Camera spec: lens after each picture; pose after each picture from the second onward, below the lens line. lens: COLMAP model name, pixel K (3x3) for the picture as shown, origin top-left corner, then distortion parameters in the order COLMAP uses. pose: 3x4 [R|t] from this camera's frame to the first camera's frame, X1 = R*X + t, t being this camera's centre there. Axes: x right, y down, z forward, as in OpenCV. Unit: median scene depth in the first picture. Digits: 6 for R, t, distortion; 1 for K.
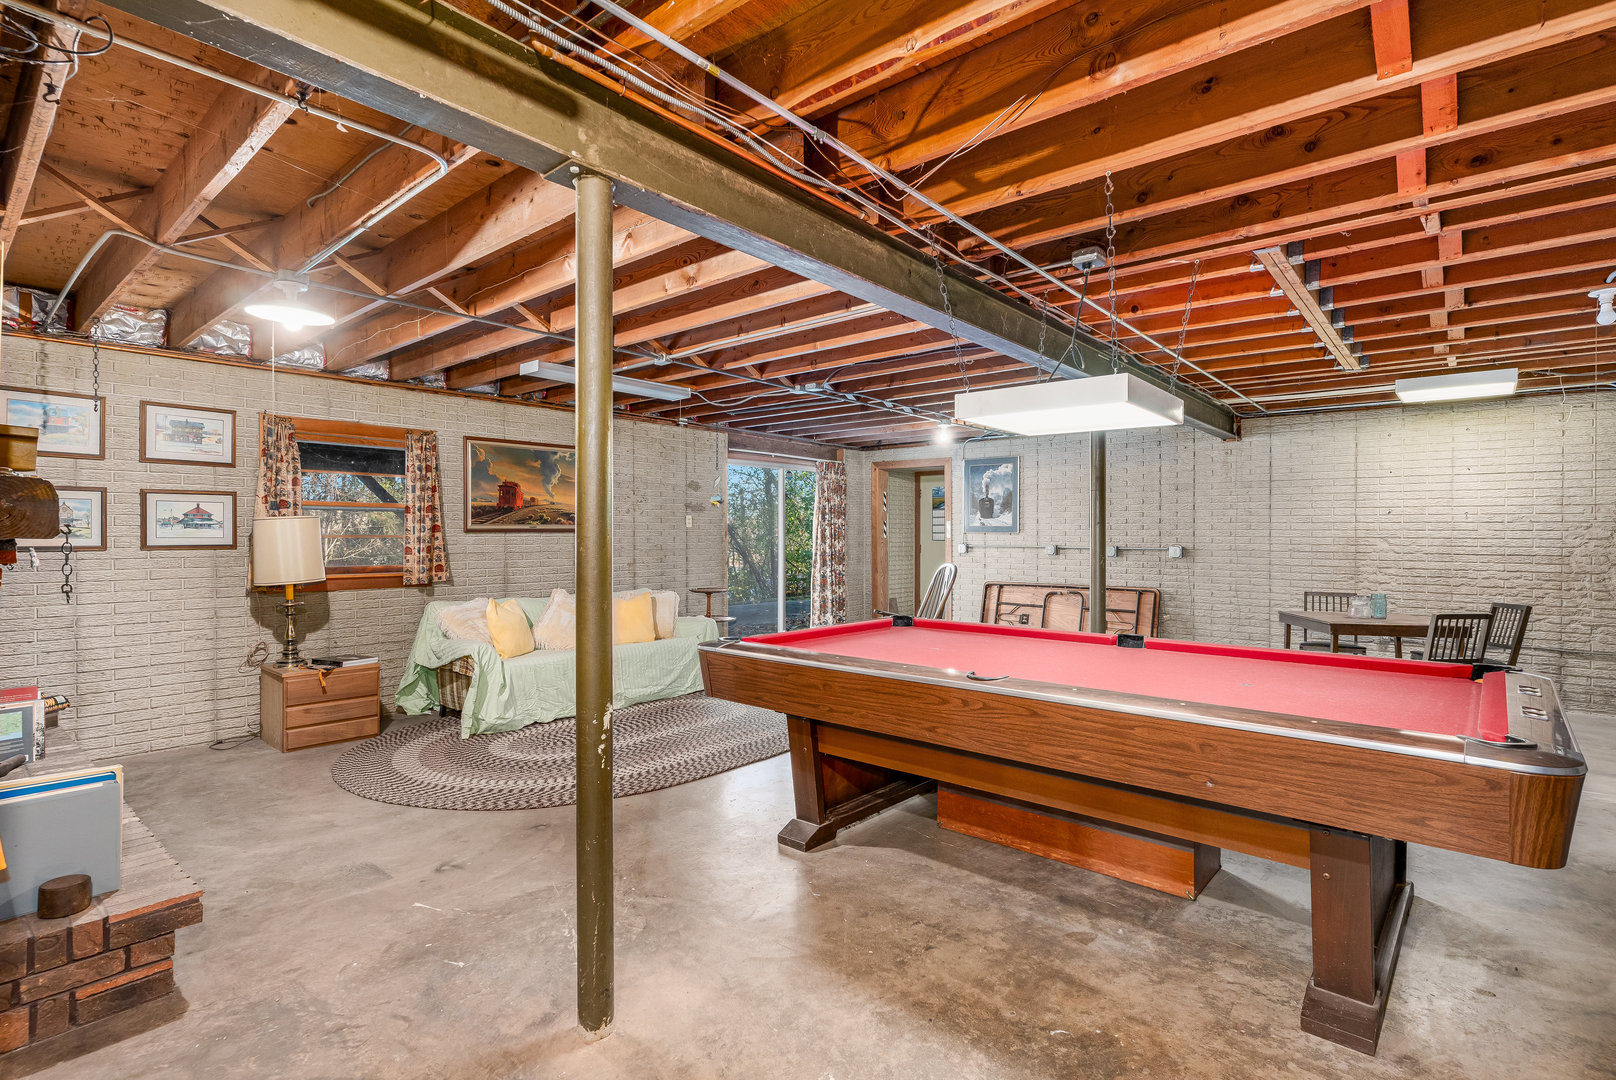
lens RADIAL K [[777.5, 0, 809.6], [0, 777.5, 552.9], [0, 0, 1]] dist [-0.001652, -0.000035]
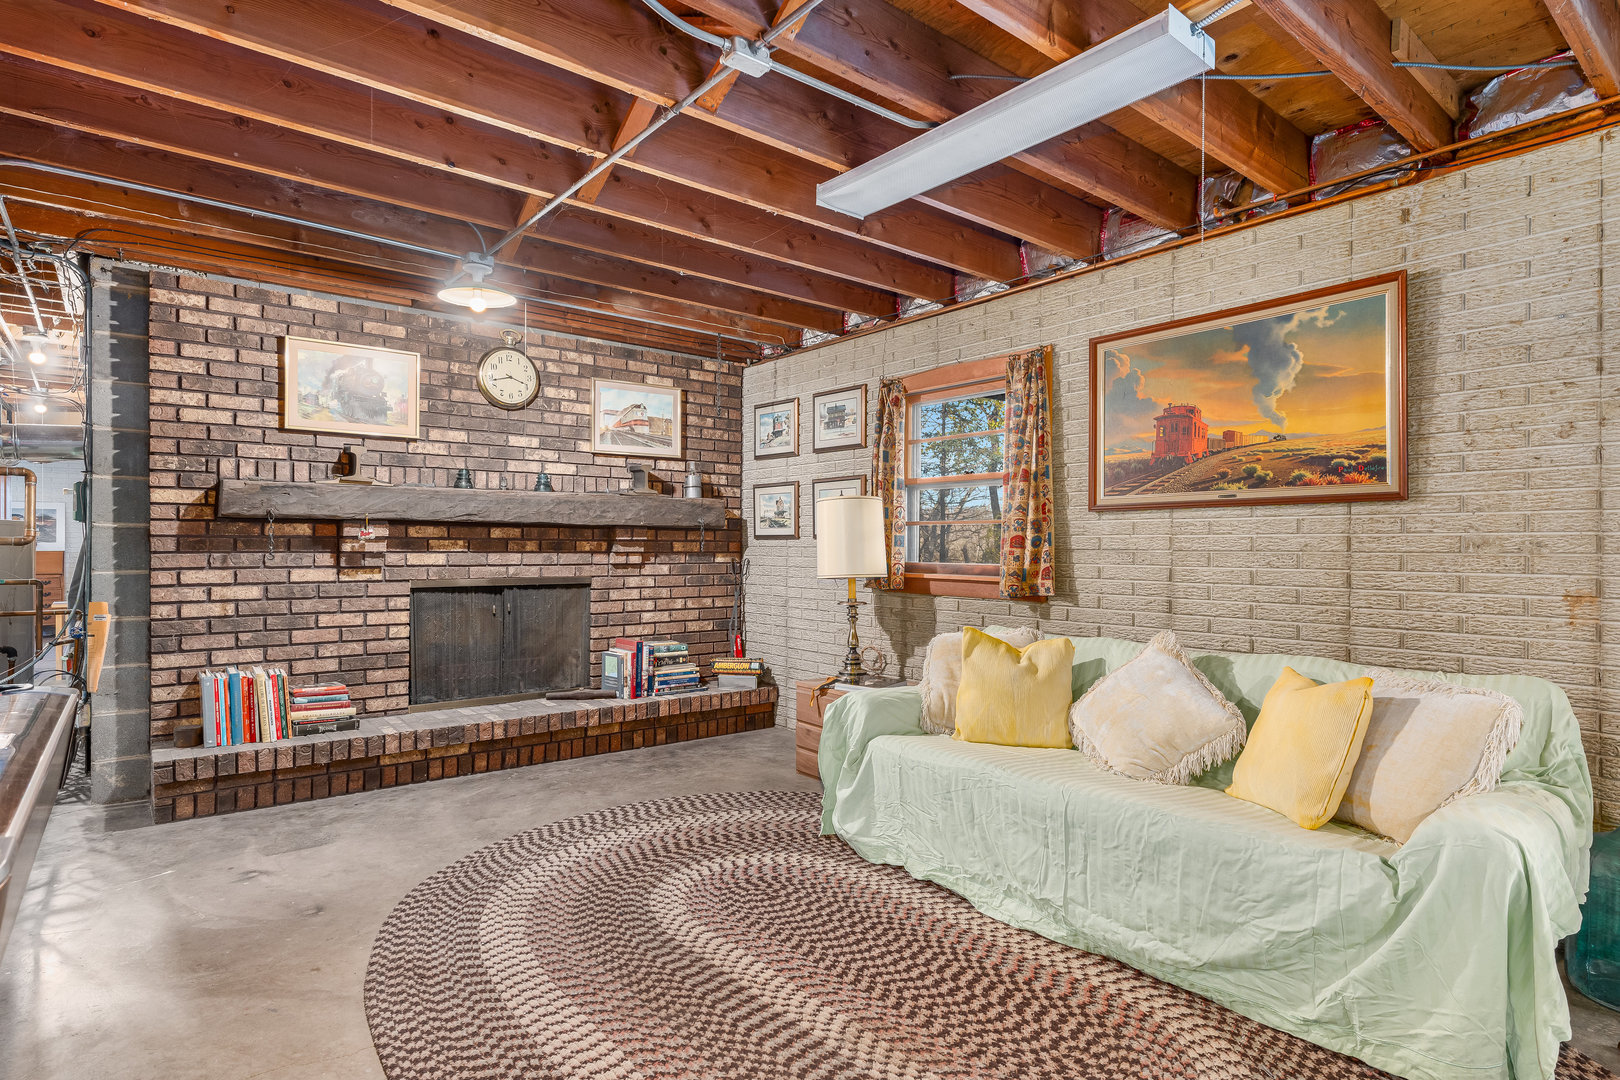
lens RADIAL K [[854.7, 0, 806.4], [0, 854.7, 547.1], [0, 0, 1]] dist [0.003747, 0.000242]
pose [[-0.185655, 0.000107, -0.982615, 0.195473], [-0.027854, 0.999598, 0.005372, 0.001163], [0.982220, 0.028367, -0.185578, 0.906517]]
